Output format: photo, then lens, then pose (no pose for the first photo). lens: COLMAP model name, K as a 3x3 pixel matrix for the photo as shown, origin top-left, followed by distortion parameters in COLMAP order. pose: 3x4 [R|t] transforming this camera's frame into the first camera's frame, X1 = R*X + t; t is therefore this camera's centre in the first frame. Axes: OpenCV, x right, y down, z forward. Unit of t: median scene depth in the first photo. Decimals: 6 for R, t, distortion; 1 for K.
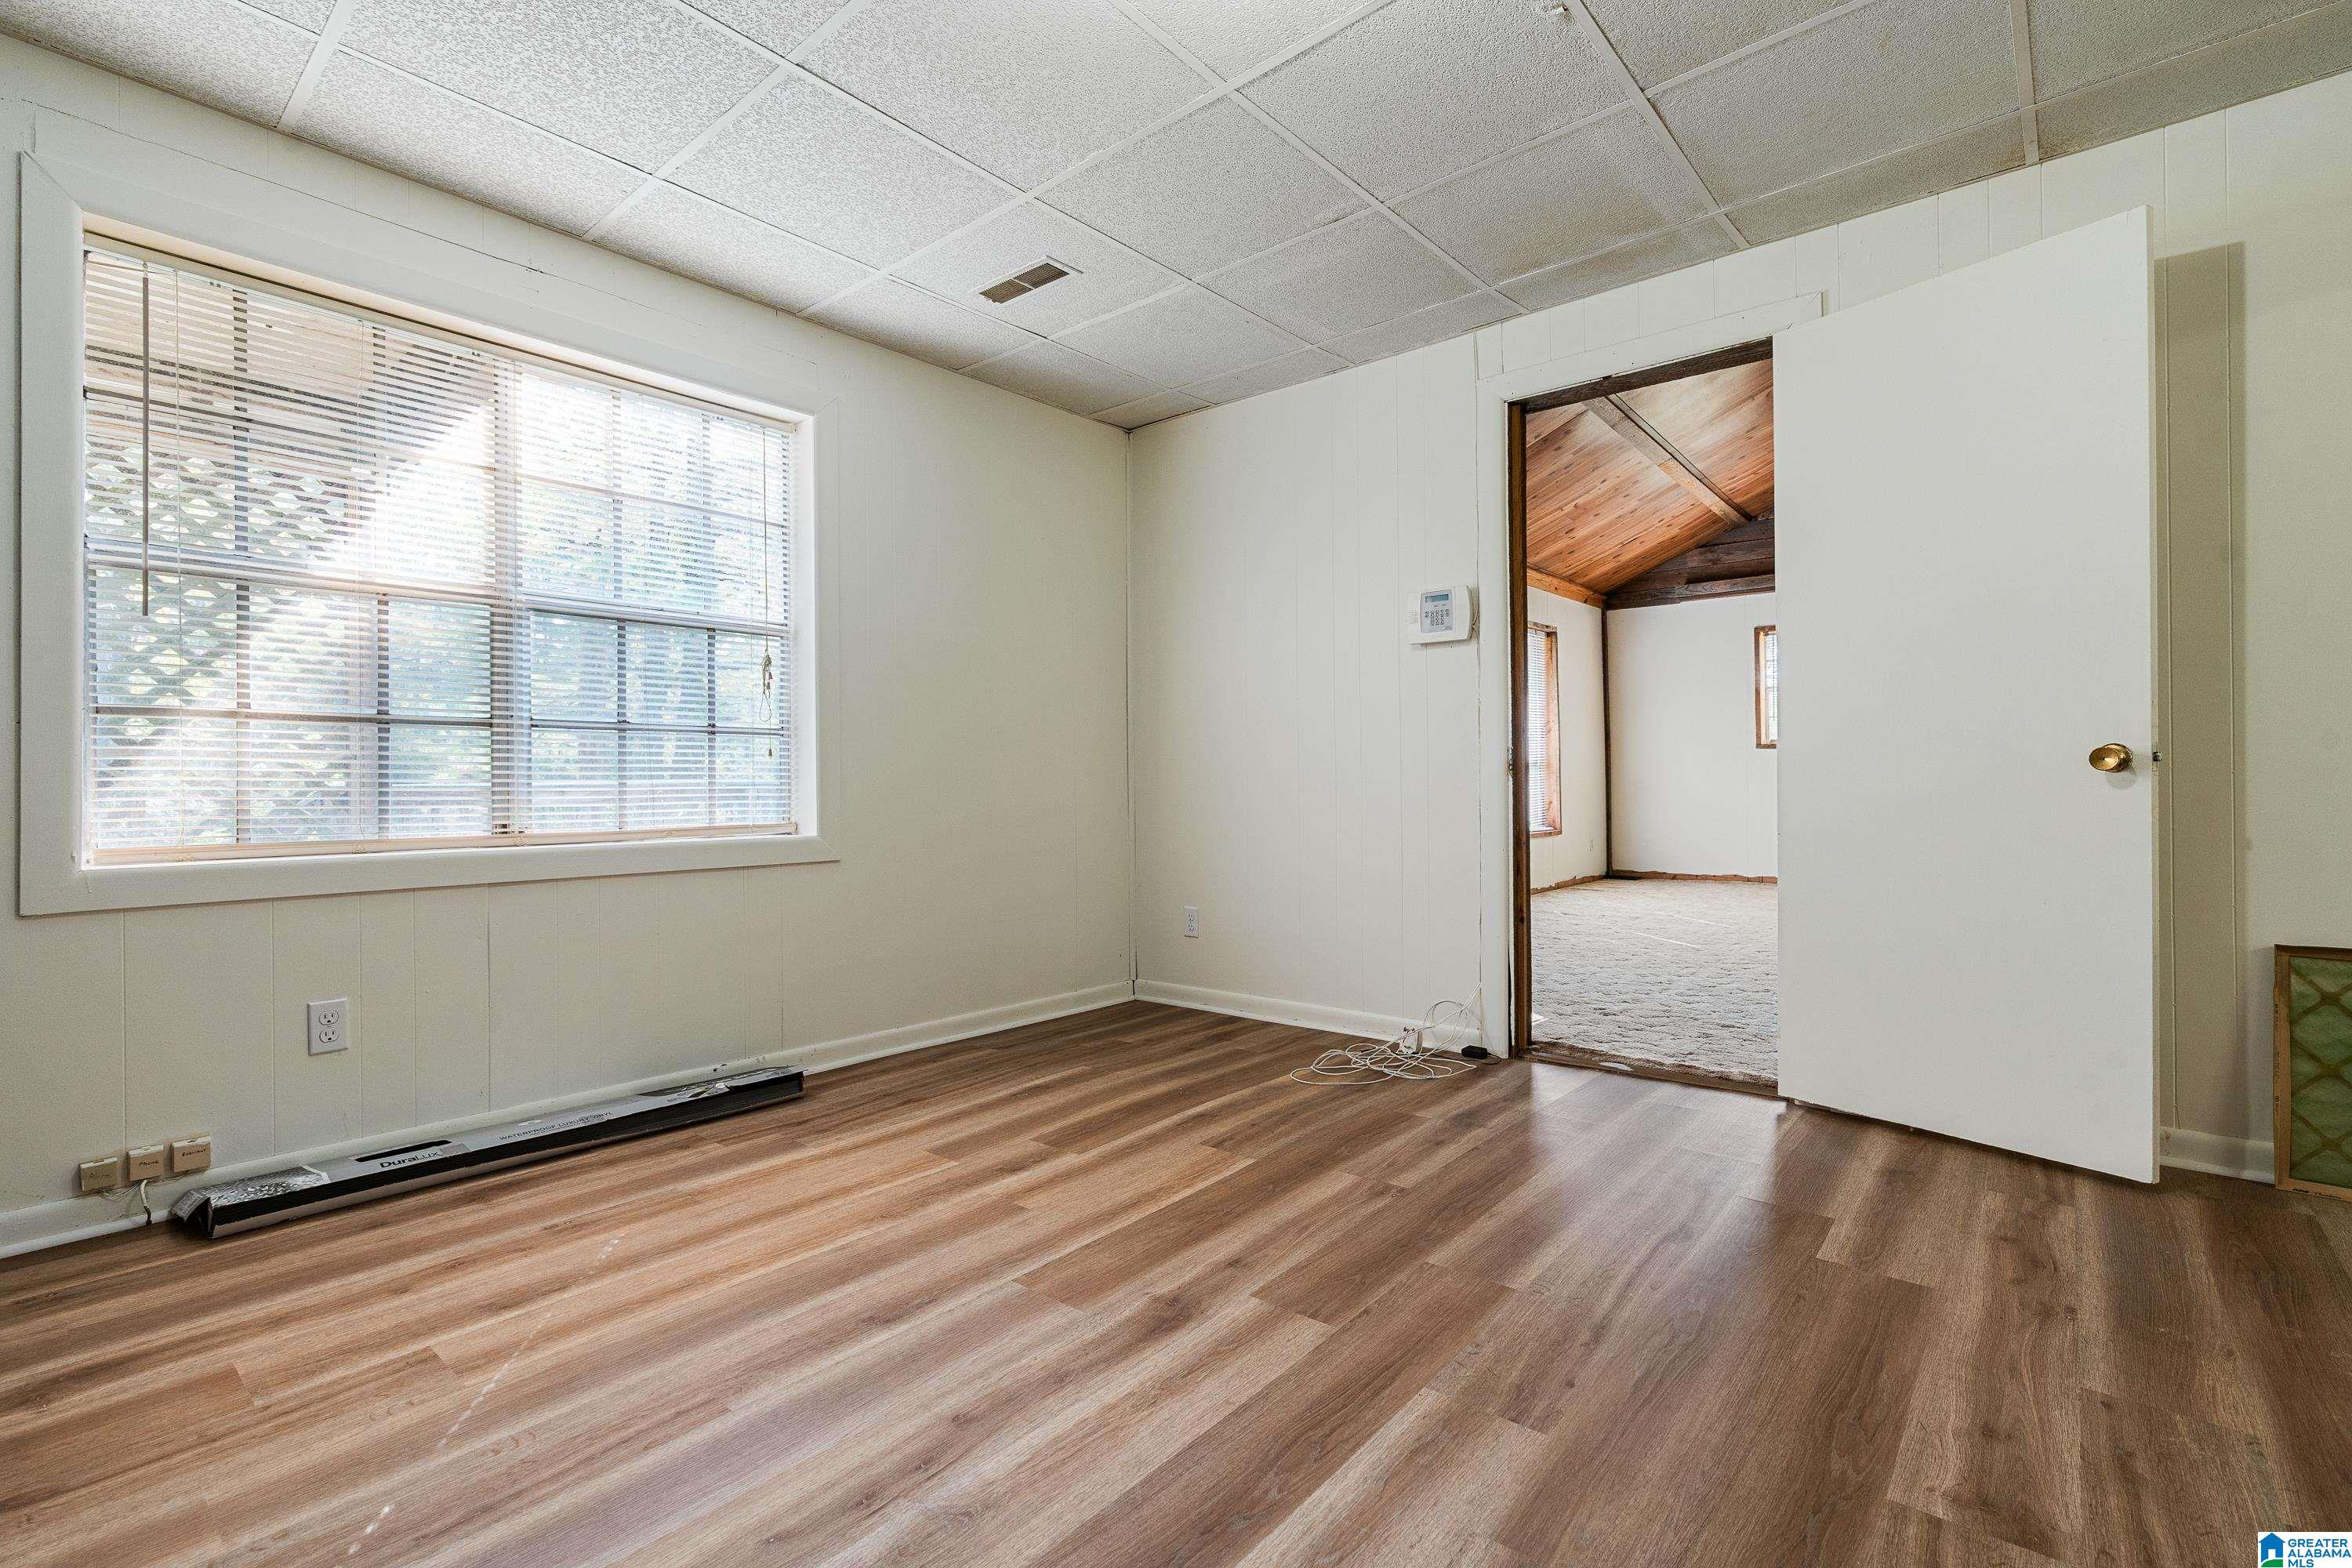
lens RADIAL K [[1044.4, 0, 1175.7], [0, 1044.4, 783.6], [0, 0, 1]] dist [-0.001504, 0.000026]
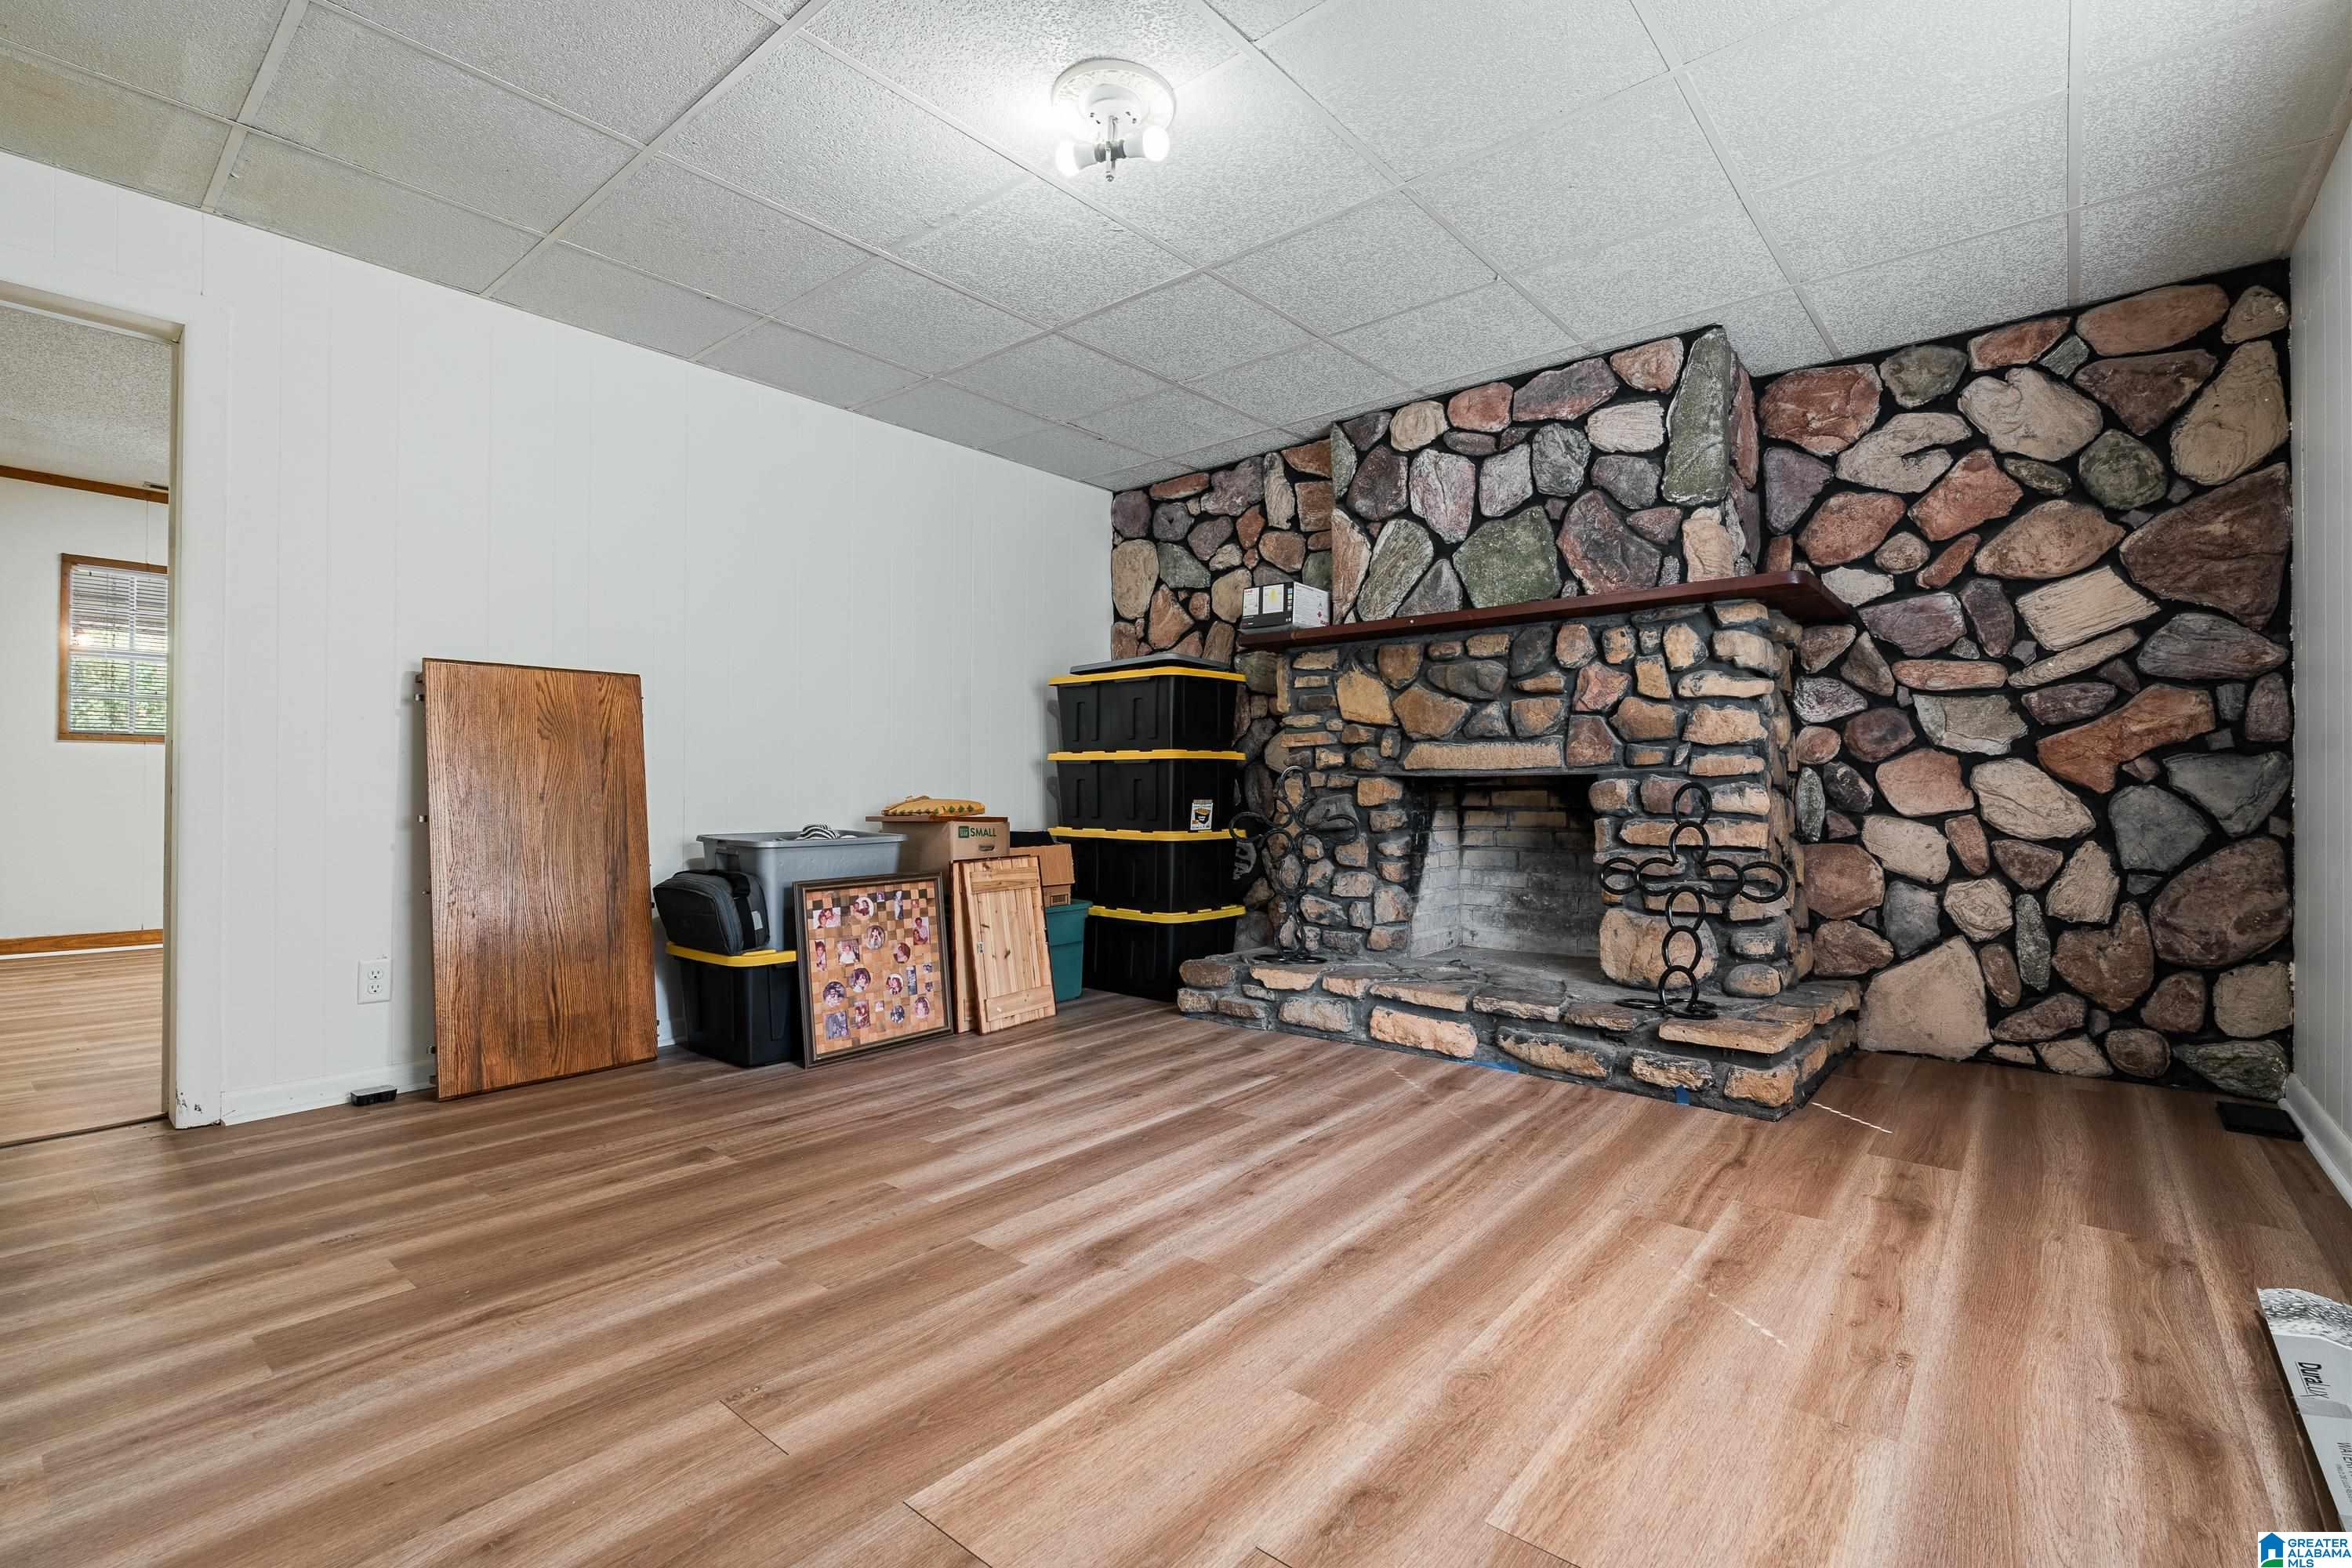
lens RADIAL K [[1044.4, 0, 1172.3], [0, 1044.4, 779.5], [0, 0, 1]] dist [-0.001504, 0.000026]
pose [[-0.999974, 0.006560, -0.002960, -0.074670], [0.006584, 0.999945, -0.008119, 0.007340], [0.002907, -0.008139, -0.999963, 2.029583]]
